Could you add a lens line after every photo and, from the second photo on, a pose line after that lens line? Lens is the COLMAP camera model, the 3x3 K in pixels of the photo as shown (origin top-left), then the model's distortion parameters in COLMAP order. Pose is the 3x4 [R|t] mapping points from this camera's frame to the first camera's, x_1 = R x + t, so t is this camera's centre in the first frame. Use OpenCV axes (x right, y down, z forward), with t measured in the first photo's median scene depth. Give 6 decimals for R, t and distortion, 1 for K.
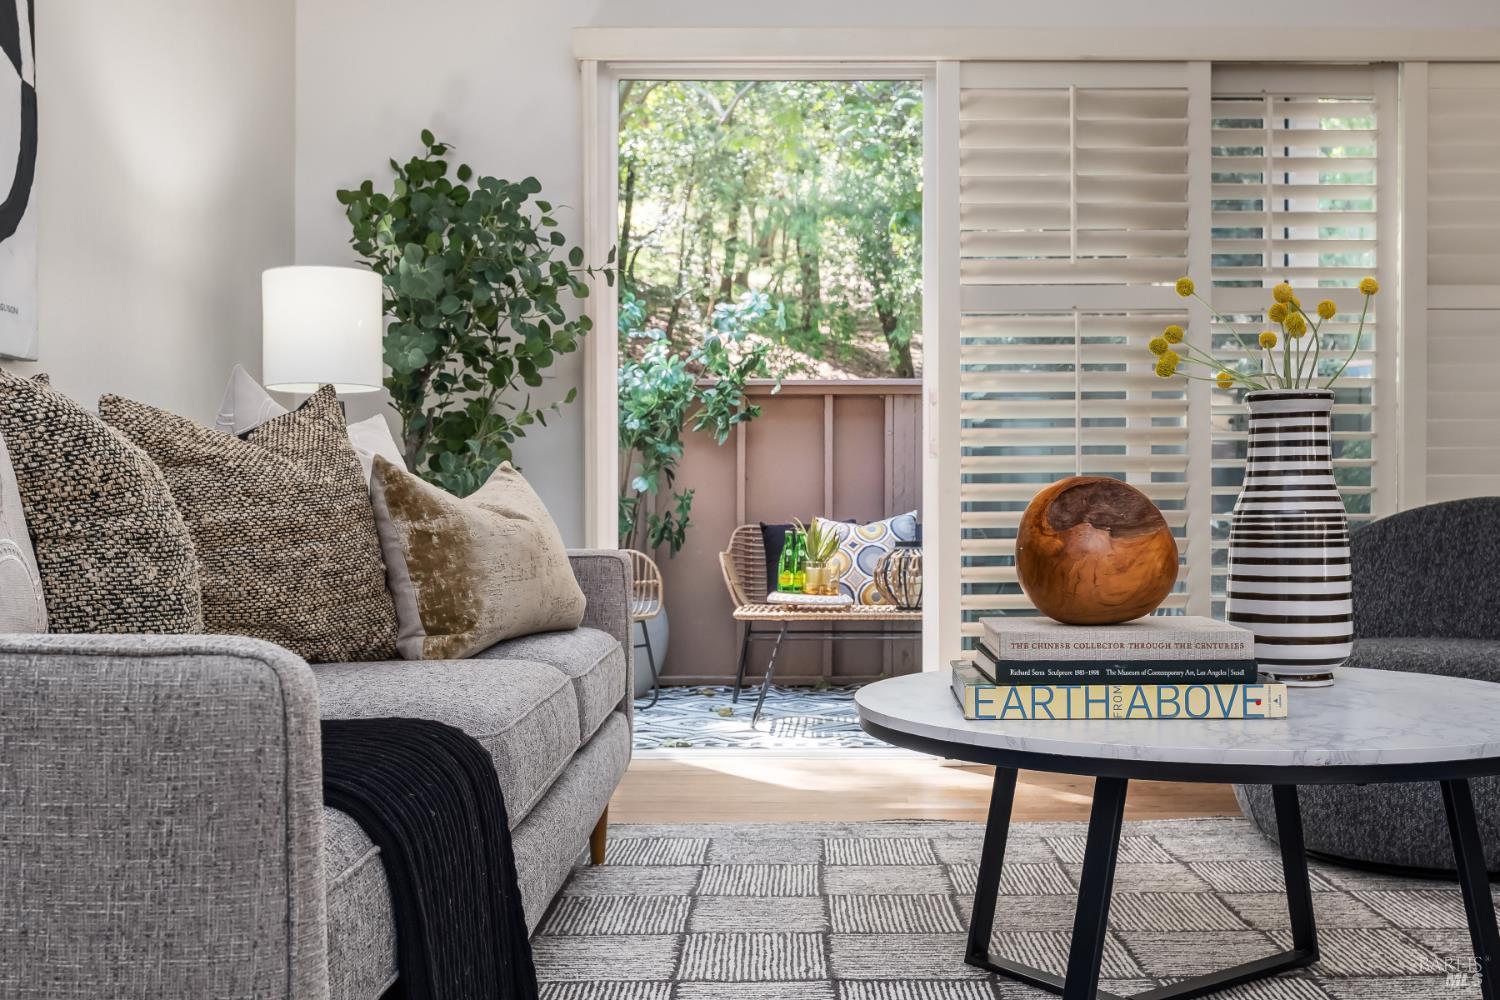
lens RADIAL K [[1524.0, 0, 802.3], [0, 1524.0, 501.9], [0, 0, 1]] dist [0.002679, 0.008729]
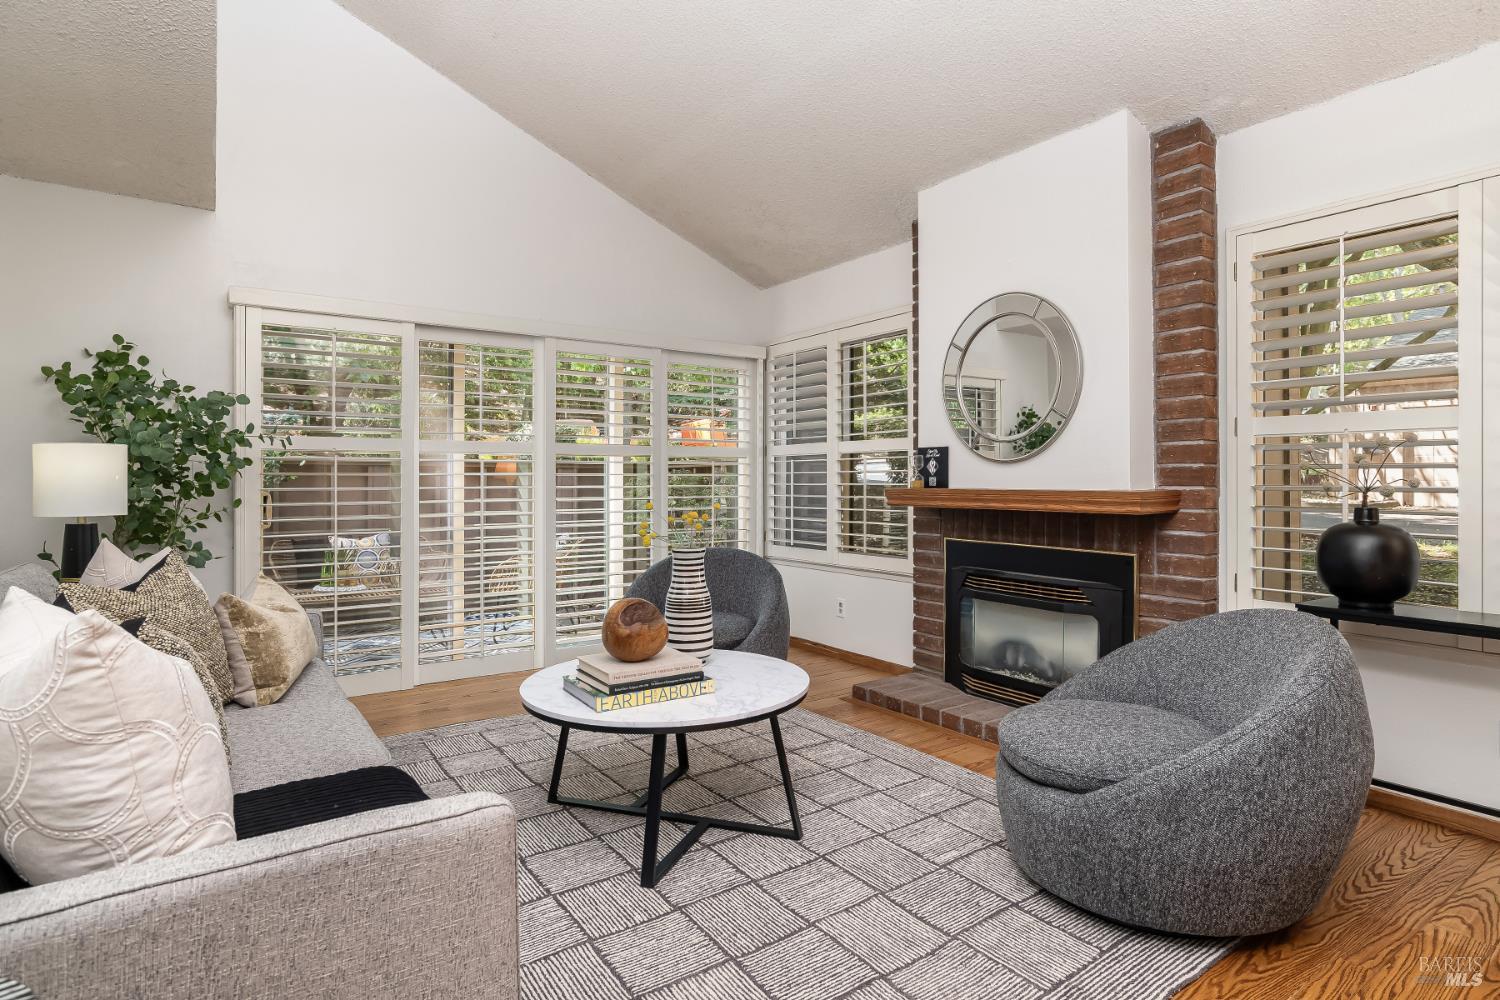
lens RADIAL K [[791.4, 0, 755.6], [0, 791.4, 493.1], [0, 0, 1]] dist [-0.015043, 0.000697]
pose [[0.827541, -0.010368, 0.561309, -0.305554], [0.000775, 0.999850, 0.017326, -0.178672], [-0.561405, -0.013903, 0.827425, -0.119710]]
